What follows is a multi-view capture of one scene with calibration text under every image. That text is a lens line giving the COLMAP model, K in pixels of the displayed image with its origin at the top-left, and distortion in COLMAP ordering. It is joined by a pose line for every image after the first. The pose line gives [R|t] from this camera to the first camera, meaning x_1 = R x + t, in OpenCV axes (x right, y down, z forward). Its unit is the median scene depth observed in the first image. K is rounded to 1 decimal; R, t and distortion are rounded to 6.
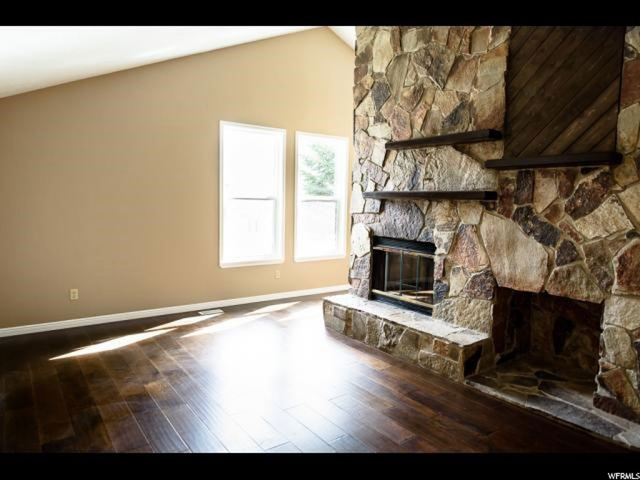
lens RADIAL K [[426.3, 0, 317.7], [0, 426.3, 237.8], [0, 0, 1]] dist [-0.003676, 0.001932]
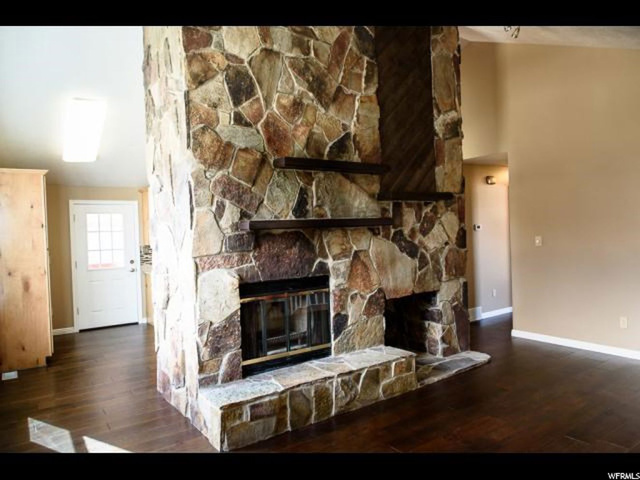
lens RADIAL K [[438.4, 0, 310.4], [0, 438.4, 238.8], [0, 0, 1]] dist [-0.003500, 0.004766]
pose [[0.026489, -0.039204, 0.998880, -0.705409], [0.125587, 0.991444, 0.035582, -0.108977], [-0.991729, 0.124504, 0.031186, 1.048979]]
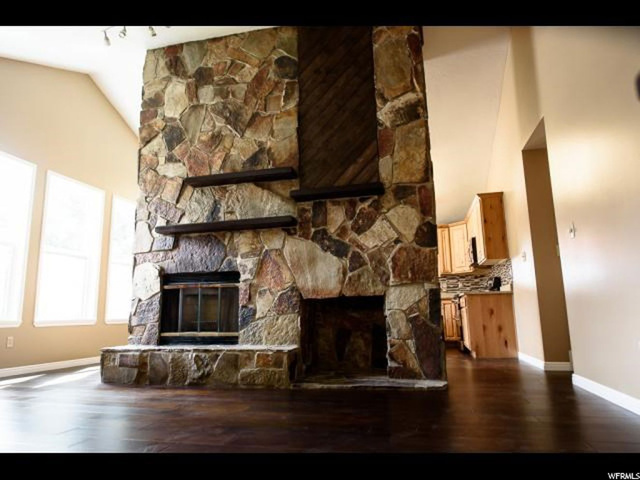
lens RADIAL K [[426.3, 0, 317.7], [0, 426.3, 237.8], [0, 0, 1]] dist [-0.003676, 0.001932]
pose [[0.764616, 0.077329, 0.639830, -0.268590], [0.092556, 0.969309, -0.227757, 0.200284], [-0.637806, 0.233367, 0.733992, 0.085658]]
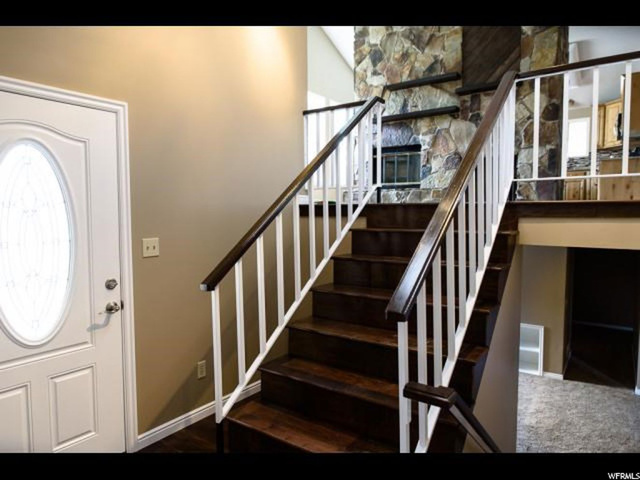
lens RADIAL K [[438.4, 0, 310.4], [0, 438.4, 238.8], [0, 0, 1]] dist [-0.003500, 0.004766]
pose [[0.951998, -0.040121, 0.303462, -0.711353], [0.048896, 0.998575, -0.021371, 0.421085], [-0.302173, 0.035184, 0.952604, -0.528821]]
